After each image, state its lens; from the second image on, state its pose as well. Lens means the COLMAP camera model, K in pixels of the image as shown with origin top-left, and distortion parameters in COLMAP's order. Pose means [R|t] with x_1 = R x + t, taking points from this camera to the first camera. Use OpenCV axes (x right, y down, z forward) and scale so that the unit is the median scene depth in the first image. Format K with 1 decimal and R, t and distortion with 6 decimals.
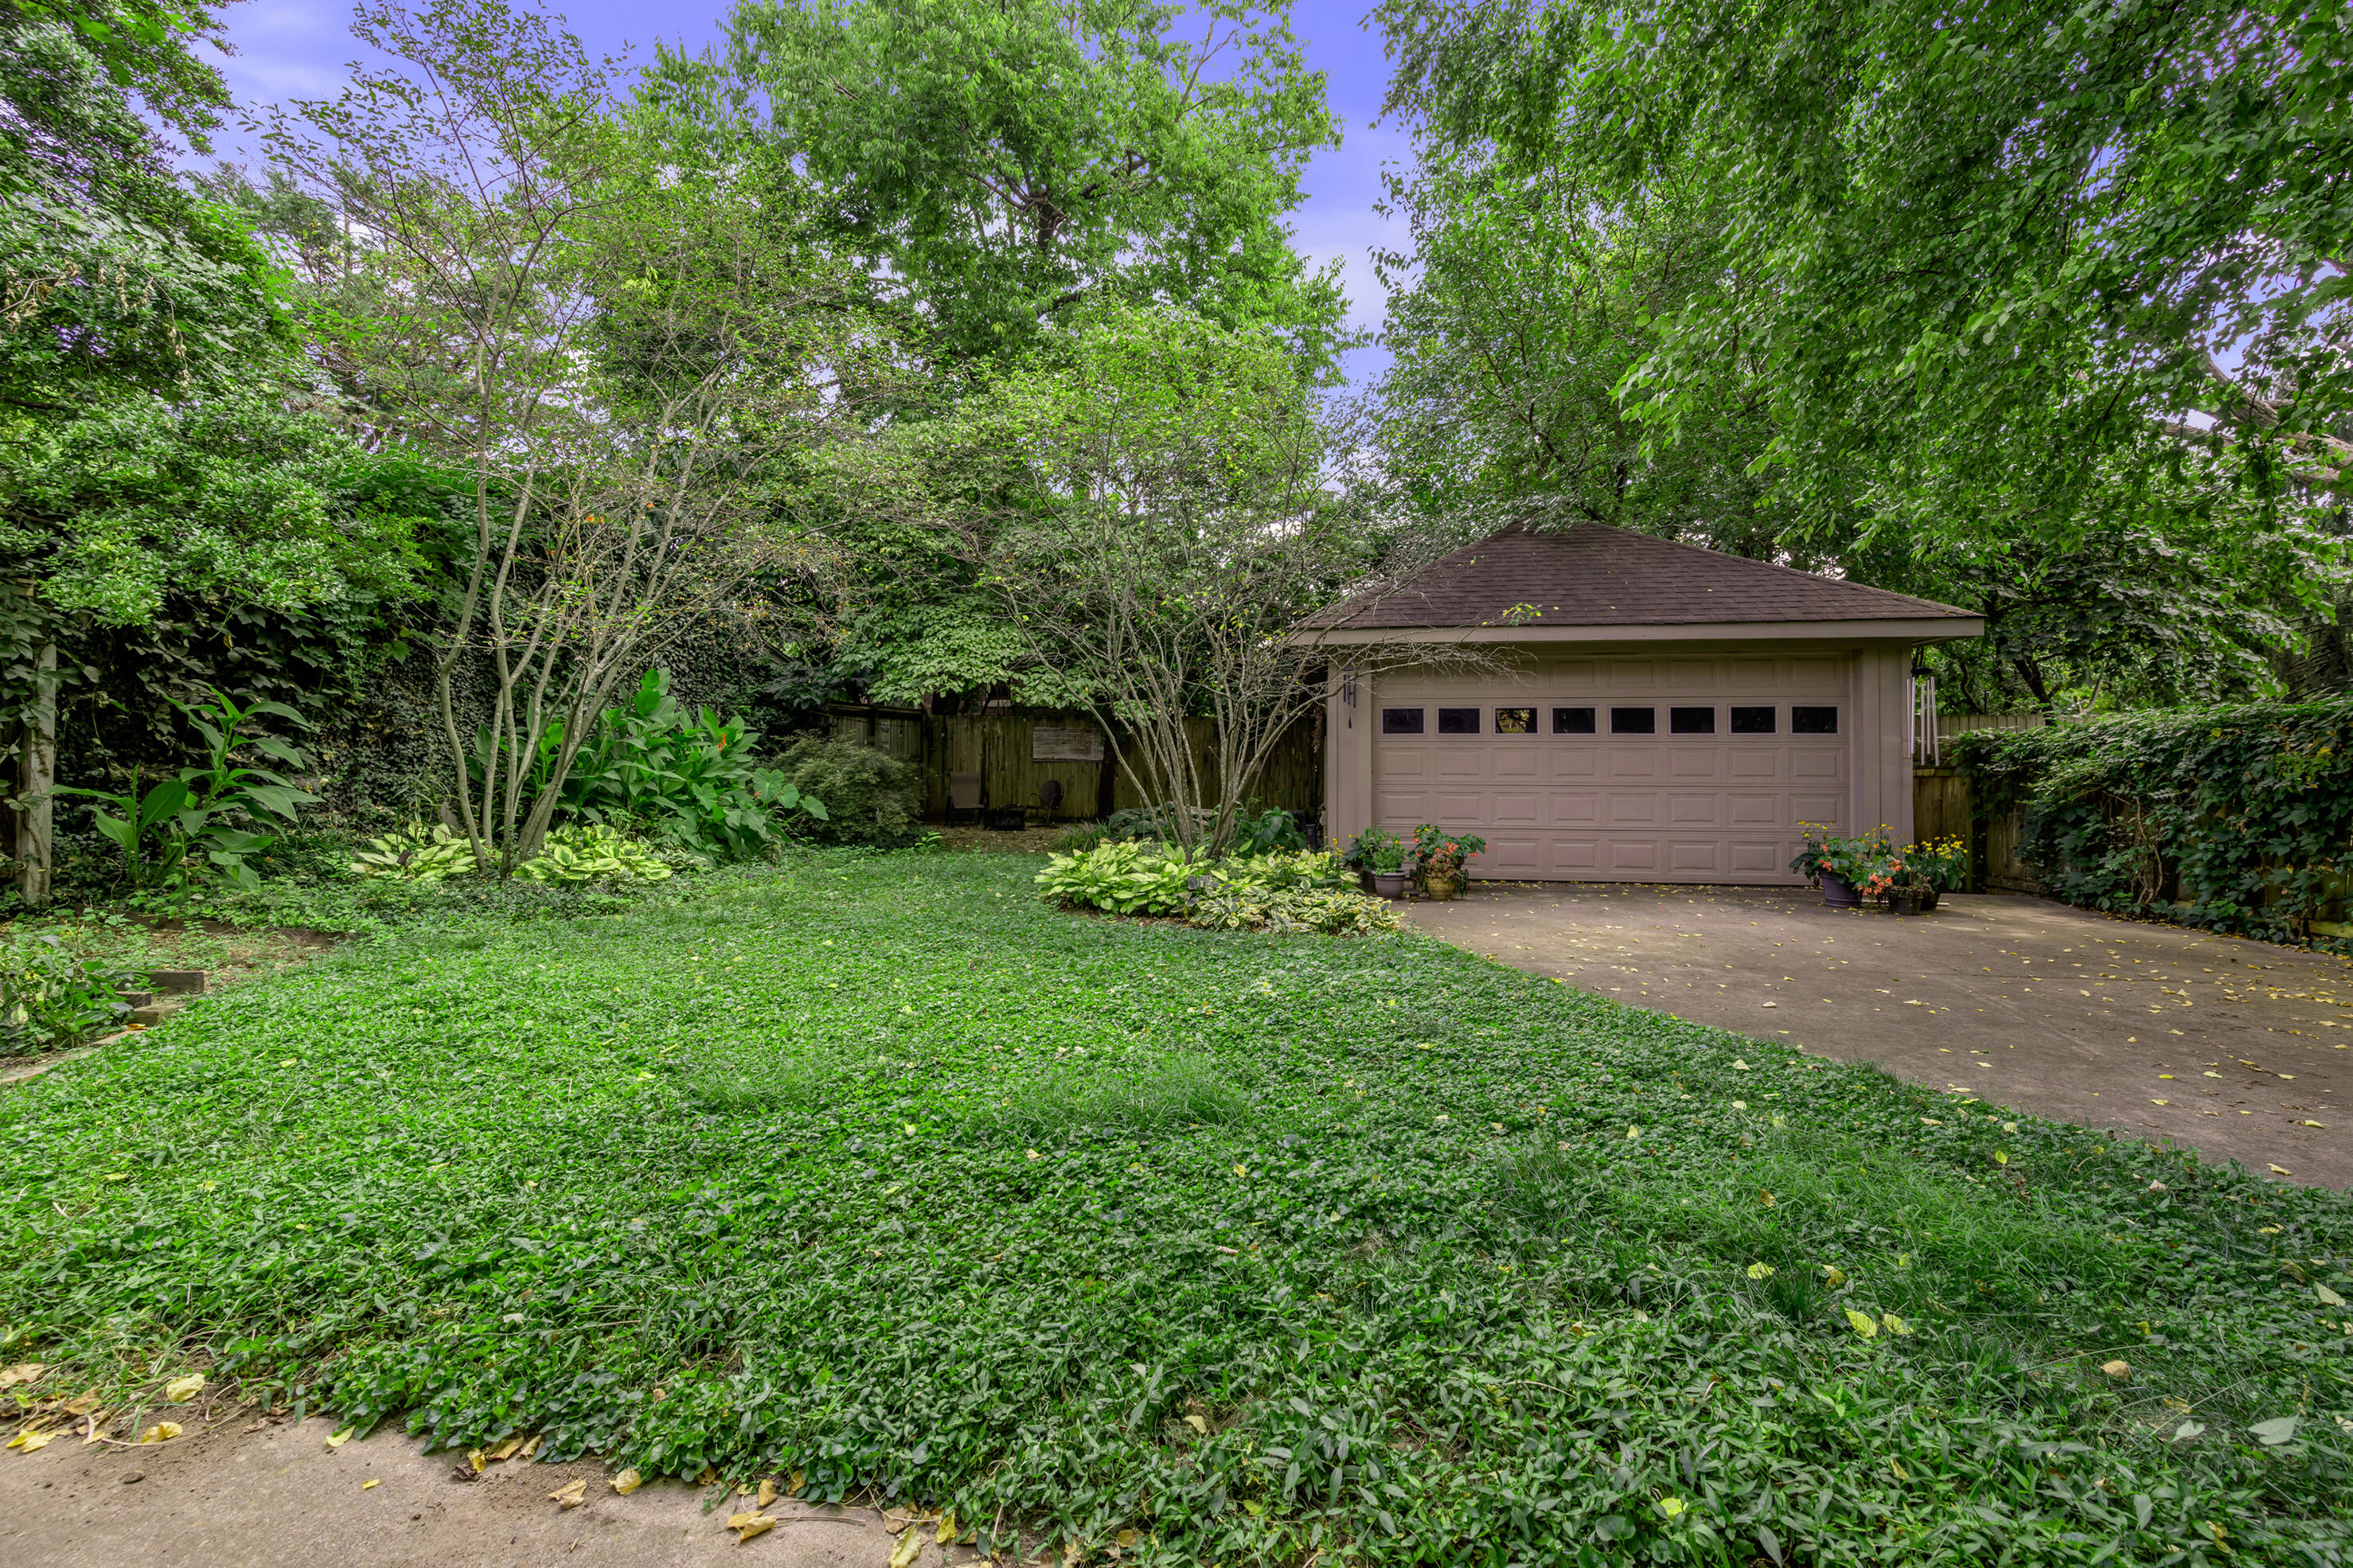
lens RADIAL K [[972.9, 0, 1181.8], [0, 972.9, 738.3], [0, 0, 1]] dist [-0.000345, 0.000045]
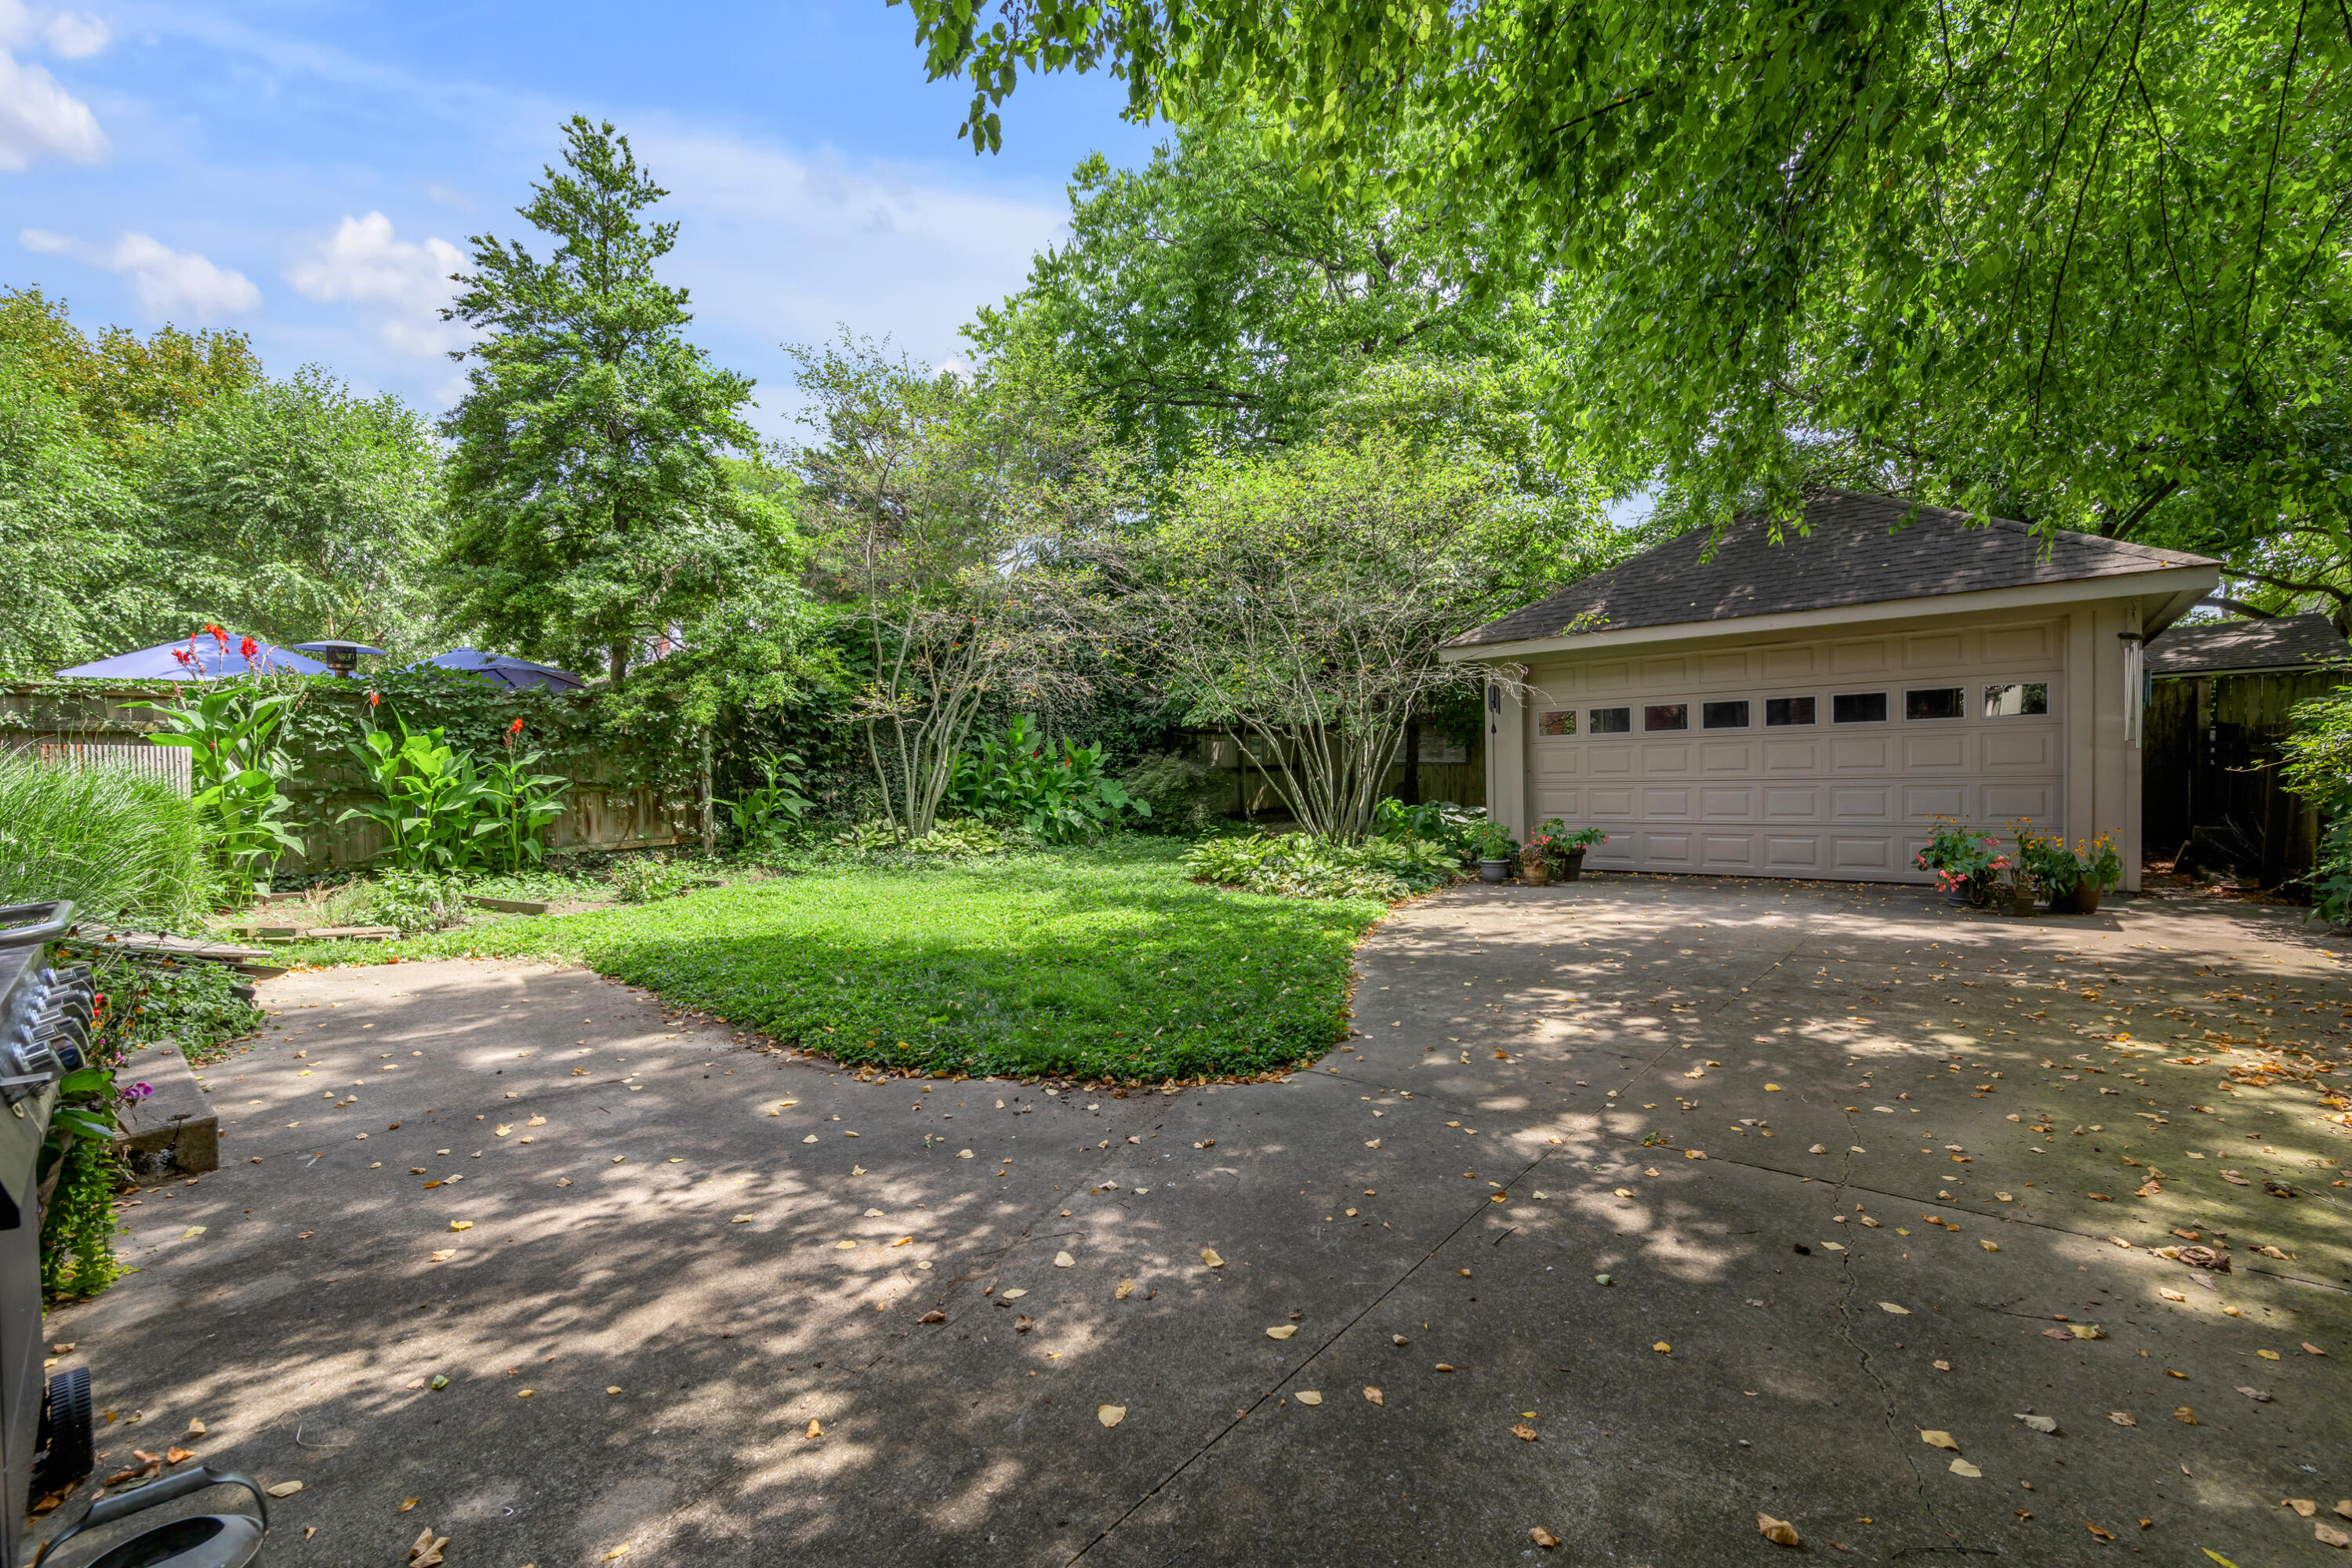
lens RADIAL K [[1007.7, 0, 1186.1], [0, 1007.7, 787.0], [0, 0, 1]] dist [-0.004947, -0.000677]
pose [[0.846407, -0.017797, -0.532239, 0.547994], [0.043226, 0.998440, 0.035356, -0.005100], [0.530779, -0.052932, 0.845855, -0.183492]]
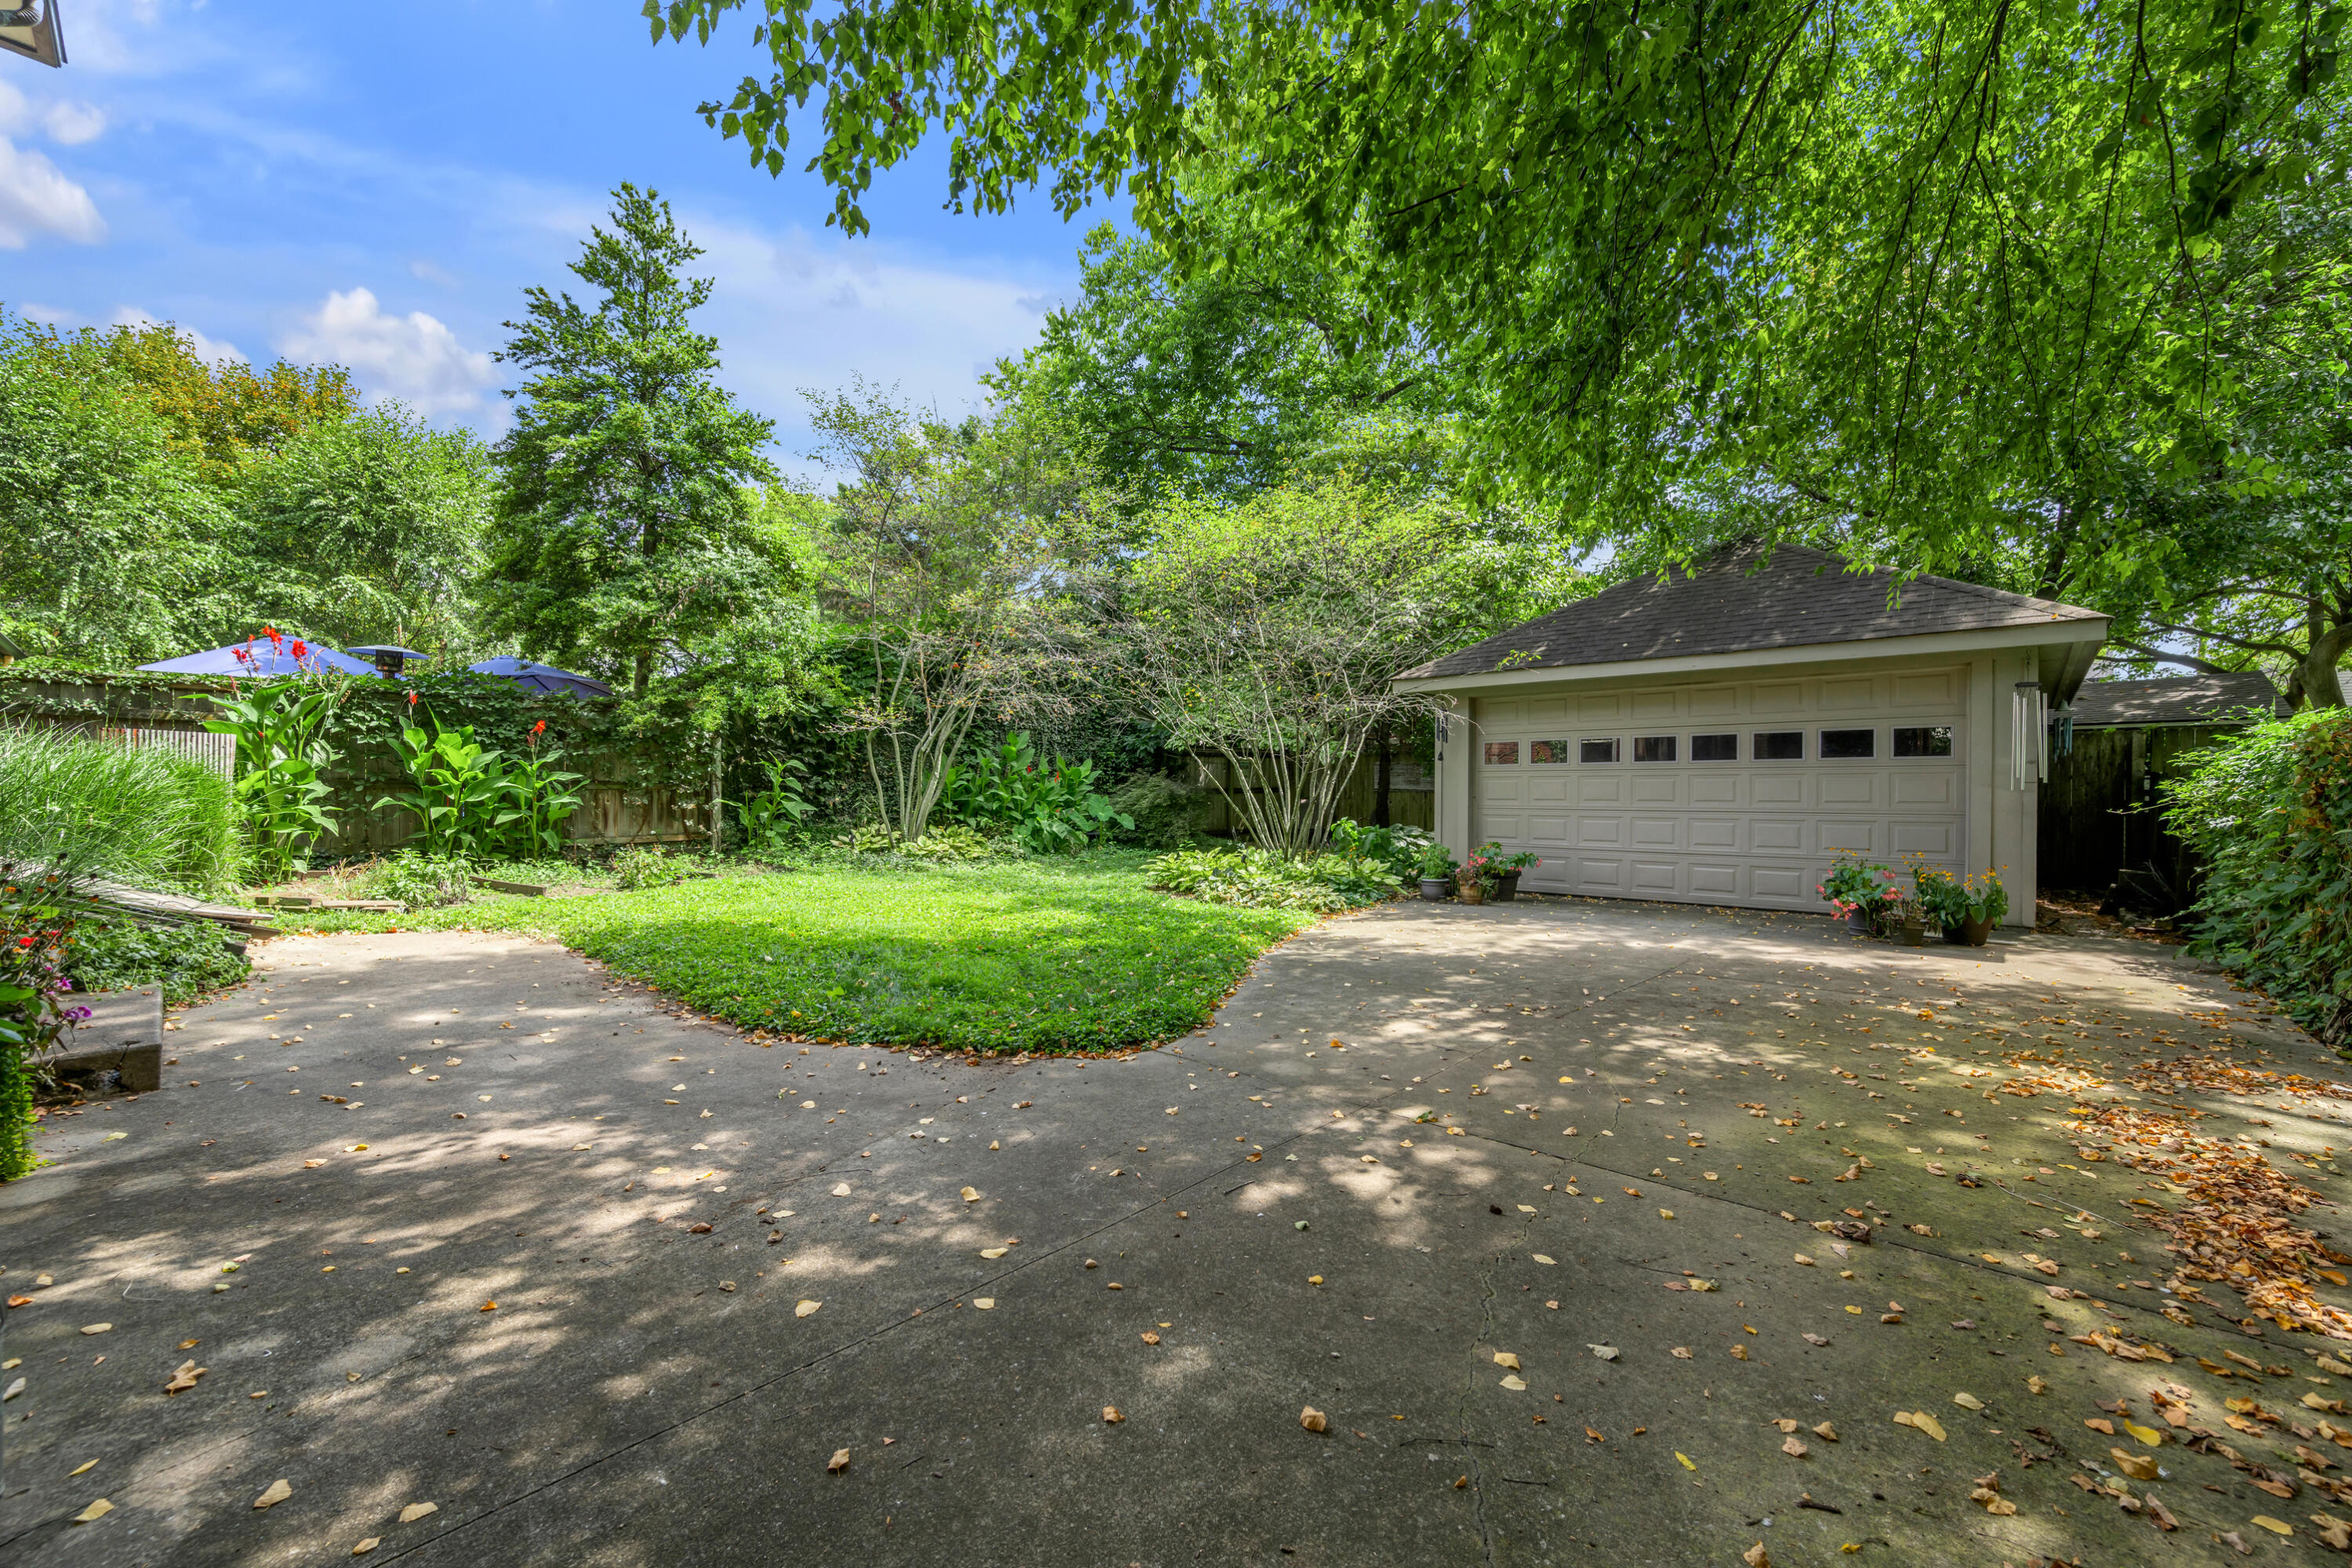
lens RADIAL K [[949.7, 0, 1176.0], [0, 949.7, 784.0], [0, 0, 1]] dist [-0.004353, -0.000307]
pose [[0.830545, -0.005799, -0.556921, 0.619076], [0.012785, 0.999881, 0.008655, 0.004580], [0.556805, -0.014308, 0.830520, -0.161070]]
